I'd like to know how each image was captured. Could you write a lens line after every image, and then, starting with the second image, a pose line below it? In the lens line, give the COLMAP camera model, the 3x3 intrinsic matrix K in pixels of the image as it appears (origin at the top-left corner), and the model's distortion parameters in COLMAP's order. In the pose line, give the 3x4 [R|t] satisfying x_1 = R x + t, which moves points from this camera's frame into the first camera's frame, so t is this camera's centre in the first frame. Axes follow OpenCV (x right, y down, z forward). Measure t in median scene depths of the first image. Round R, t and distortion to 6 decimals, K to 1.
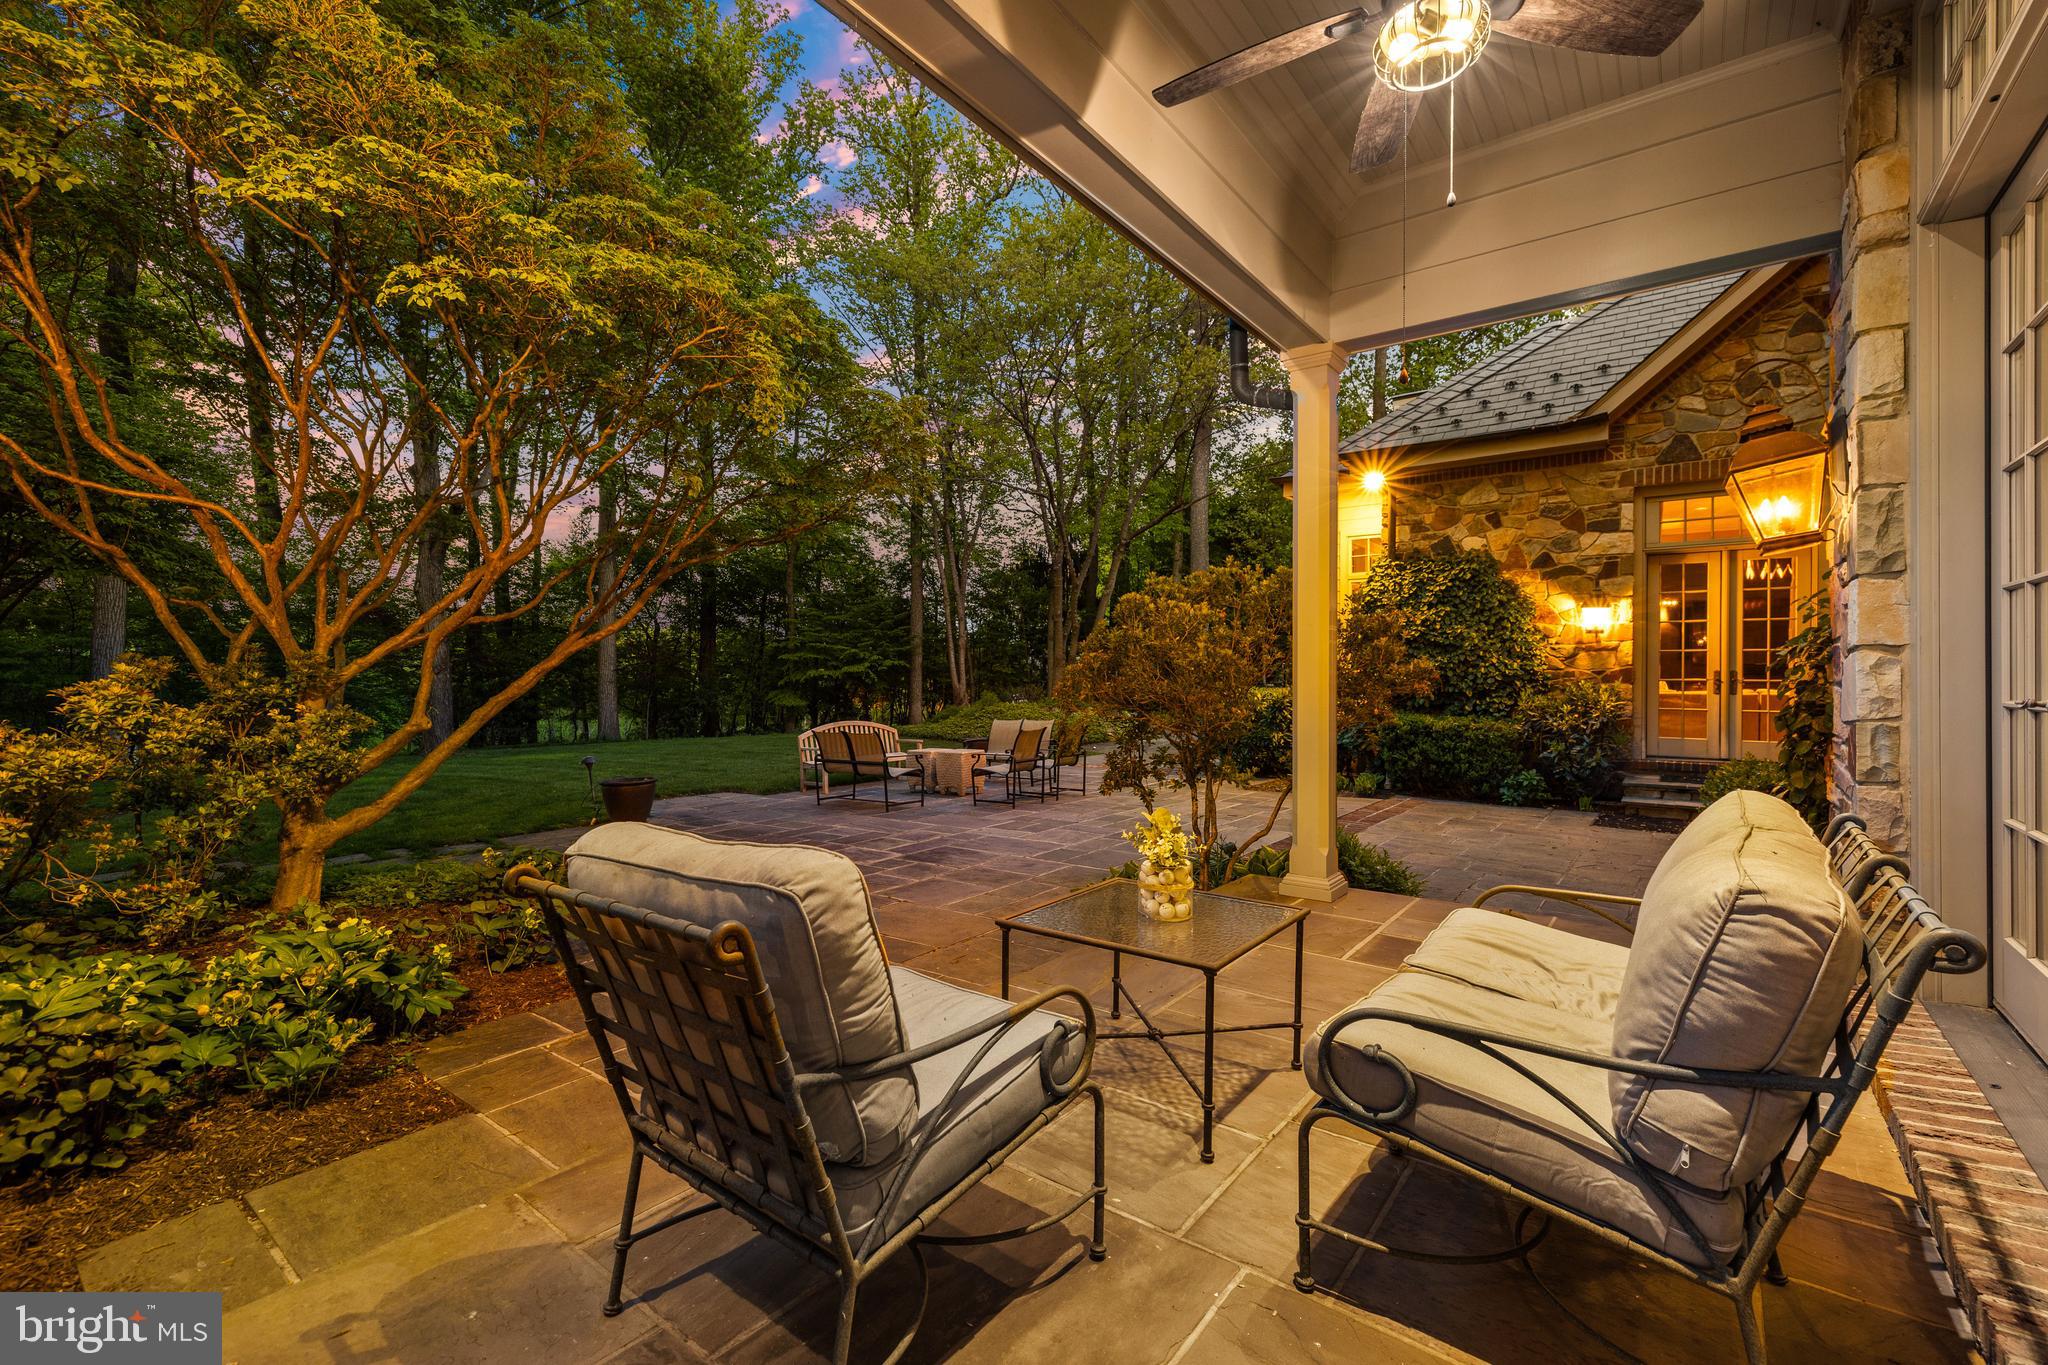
lens RADIAL K [[859.3, 0, 1027.3], [0, 859.3, 675.6], [0, 0, 1]] dist [0.002970, 0.000041]
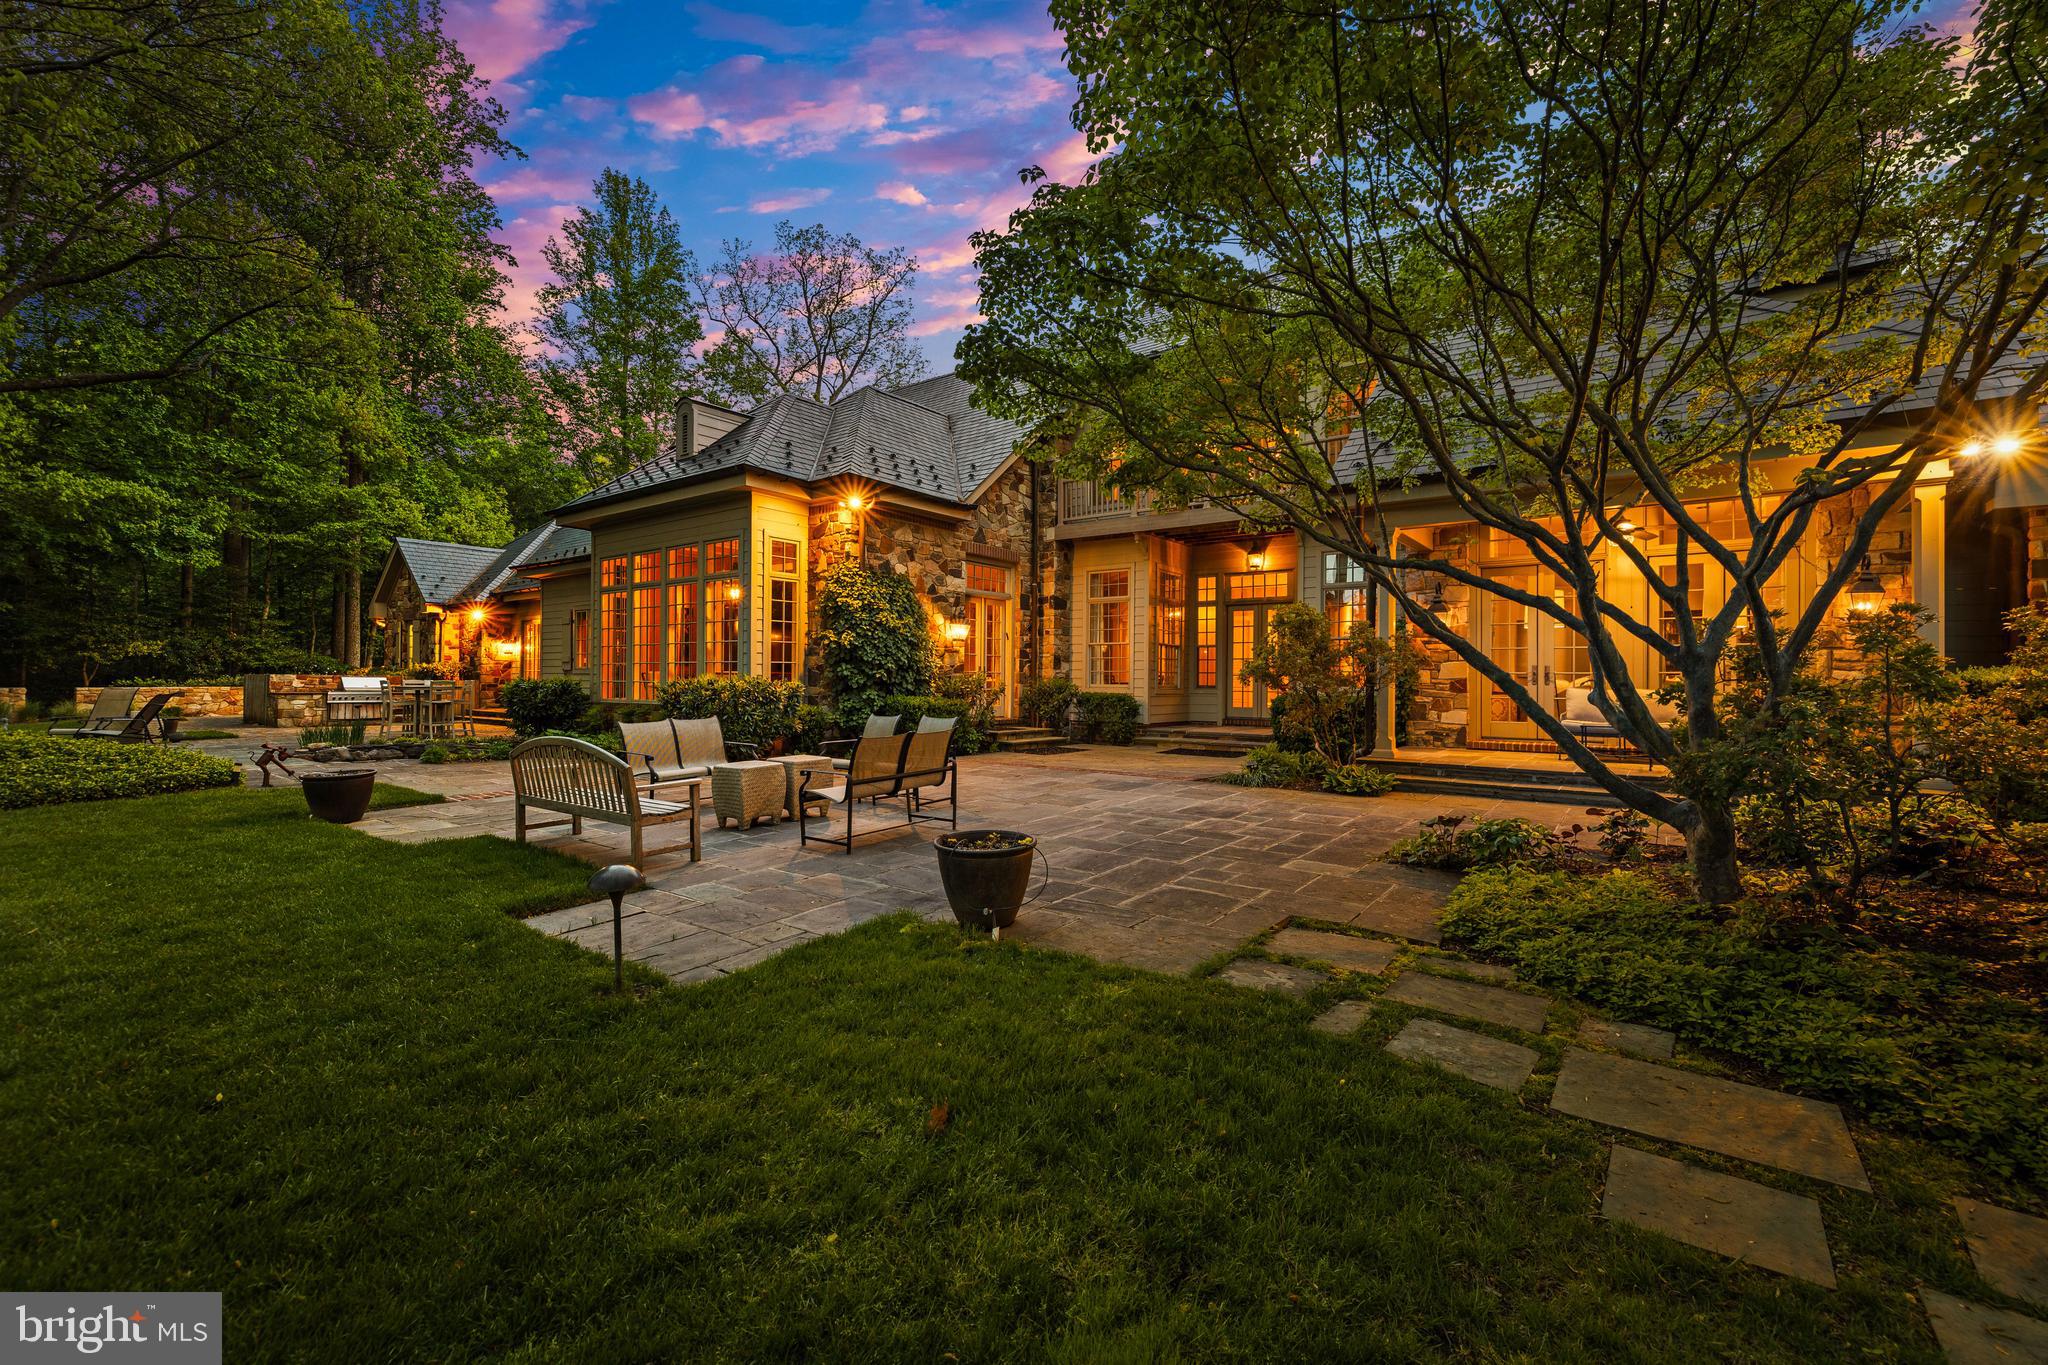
lens RADIAL K [[859.3, 0, 1027.3], [0, 859.3, 675.6], [0, 0, 1]] dist [0.002970, 0.000041]
pose [[-0.010744, -0.001769, 0.999941, -0.885778], [-0.011289, 0.999935, 0.001648, 0.009005], [-0.999879, -0.011271, -0.010764, 0.870391]]
